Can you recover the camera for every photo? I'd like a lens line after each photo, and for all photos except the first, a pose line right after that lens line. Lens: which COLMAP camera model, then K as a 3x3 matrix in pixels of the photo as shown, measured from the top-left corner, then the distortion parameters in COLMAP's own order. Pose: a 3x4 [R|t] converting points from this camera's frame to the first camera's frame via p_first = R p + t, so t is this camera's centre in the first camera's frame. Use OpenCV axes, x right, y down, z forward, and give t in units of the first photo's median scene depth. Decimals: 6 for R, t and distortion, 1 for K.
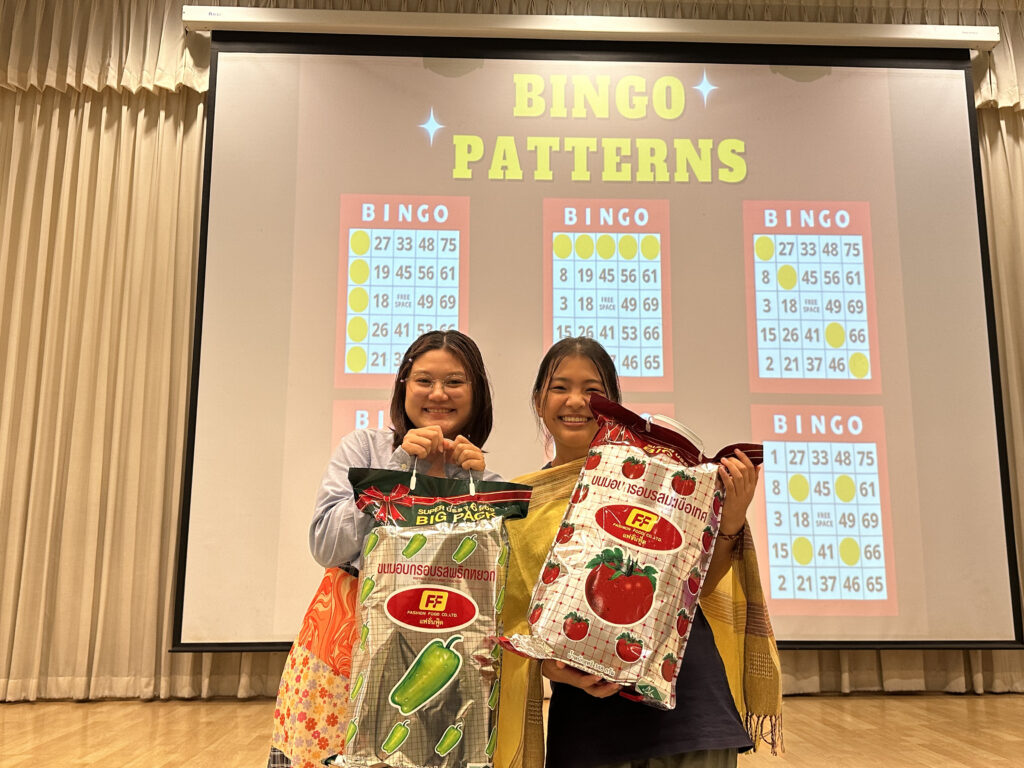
lens RADIAL K [[900.2, 0, 512.0], [0, 900.2, 385.1], [0, 0, 1]] dist [0.110671, -0.153882]
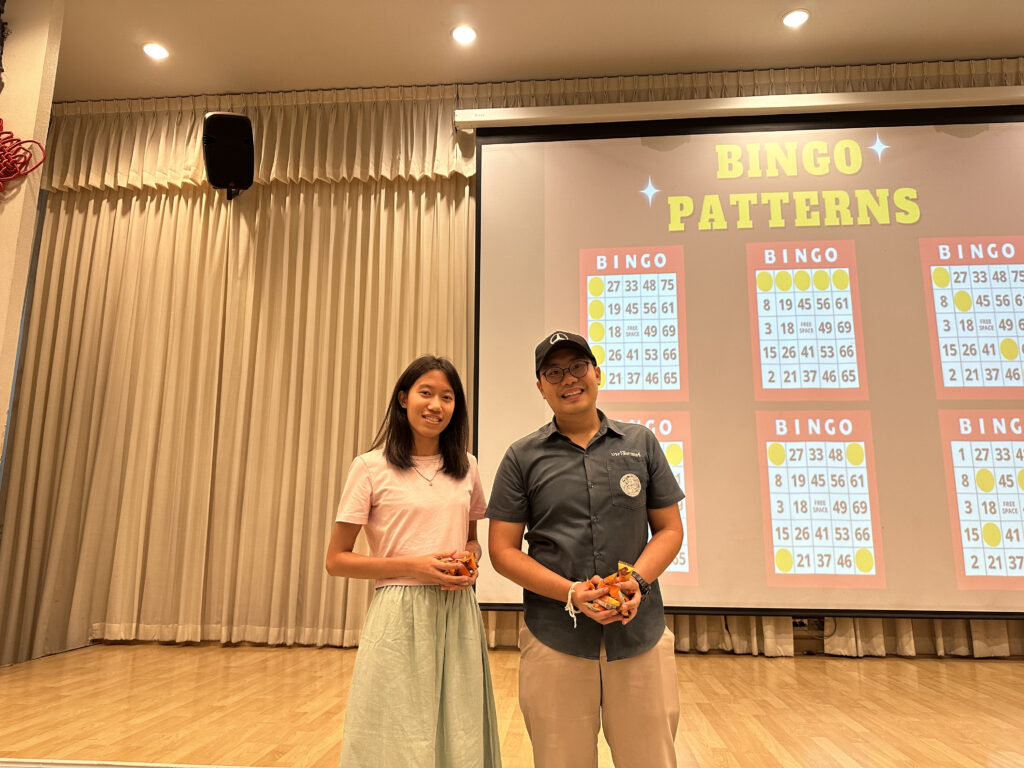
lens RADIAL K [[721.1, 0, 505.8], [0, 721.1, 382.0], [0, 0, 1]] dist [0.068026, -0.070157]
pose [[0.992849, -0.022013, -0.117333, -0.175362], [0.019218, 0.999505, -0.024899, -0.001716], [0.117823, 0.022466, 0.992780, -0.007879]]
